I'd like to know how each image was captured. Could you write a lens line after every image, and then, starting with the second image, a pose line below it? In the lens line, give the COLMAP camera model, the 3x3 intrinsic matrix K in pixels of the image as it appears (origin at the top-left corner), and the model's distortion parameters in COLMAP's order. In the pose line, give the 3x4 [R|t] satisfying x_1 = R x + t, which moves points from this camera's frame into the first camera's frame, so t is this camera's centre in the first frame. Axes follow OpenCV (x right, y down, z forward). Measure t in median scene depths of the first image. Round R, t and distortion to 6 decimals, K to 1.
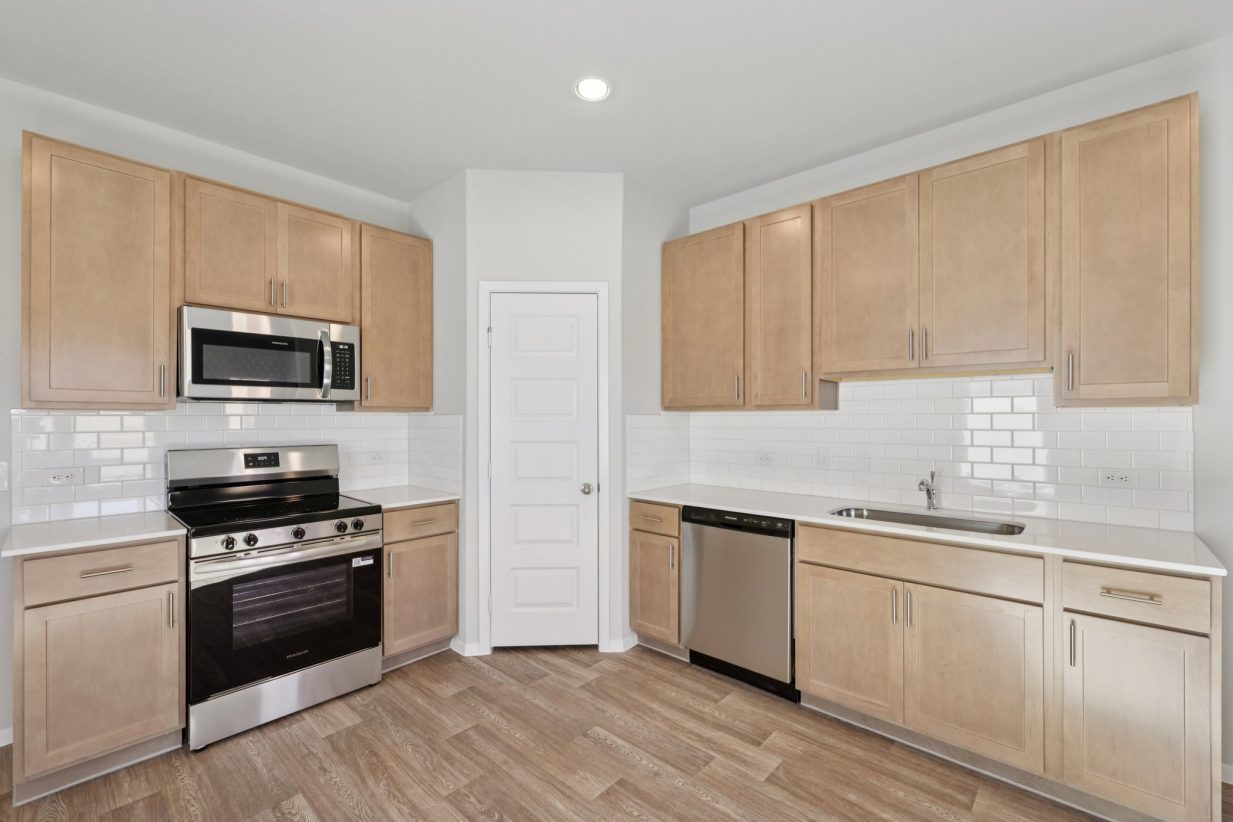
lens RADIAL K [[525.1, 0, 612.9], [0, 525.1, 415.2], [0, 0, 1]] dist [0.000342, 0.000397]
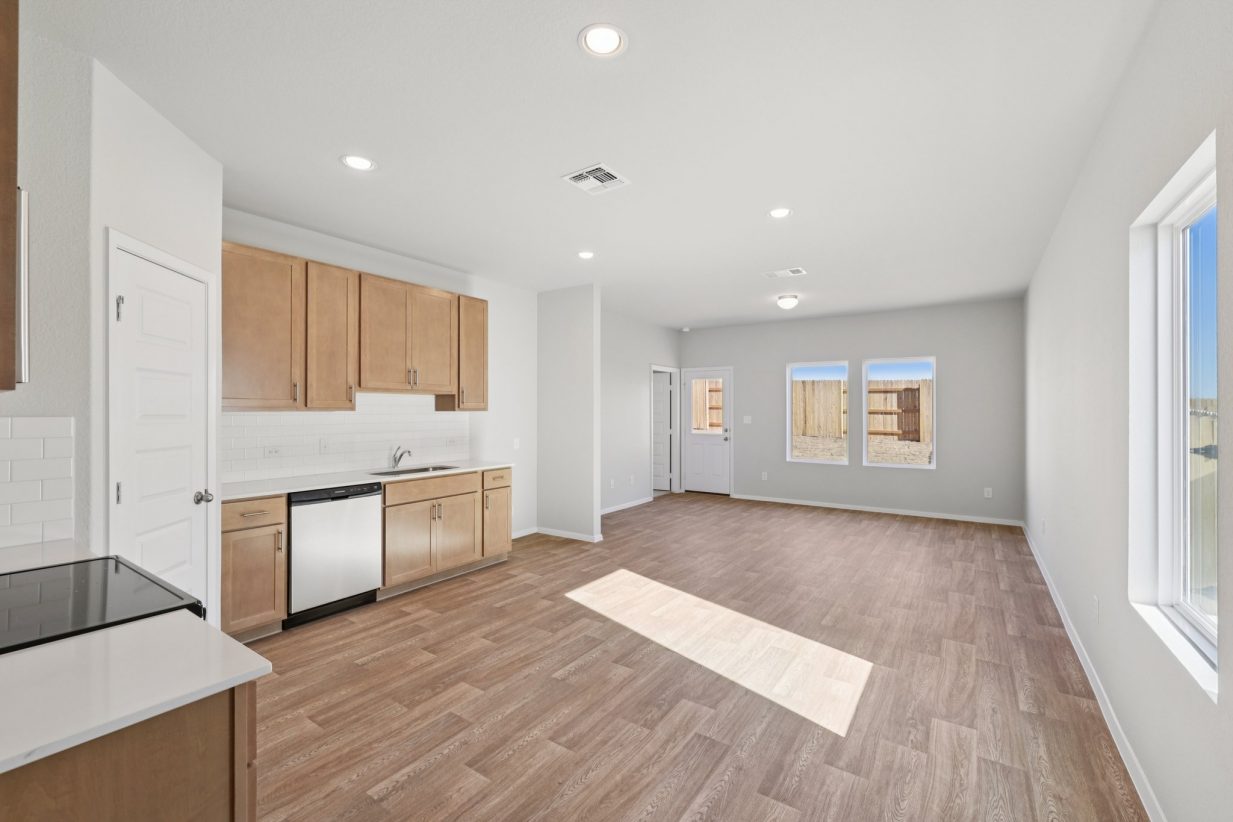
lens RADIAL K [[525.1, 0, 612.9], [0, 525.1, 415.2], [0, 0, 1]] dist [0.000342, 0.000397]
pose [[-0.134366, -0.001055, 0.990931, -1.383864], [0.003560, 0.999992, 0.001547, 0.000724], [-0.990925, 0.003736, -0.134361, 0.559213]]
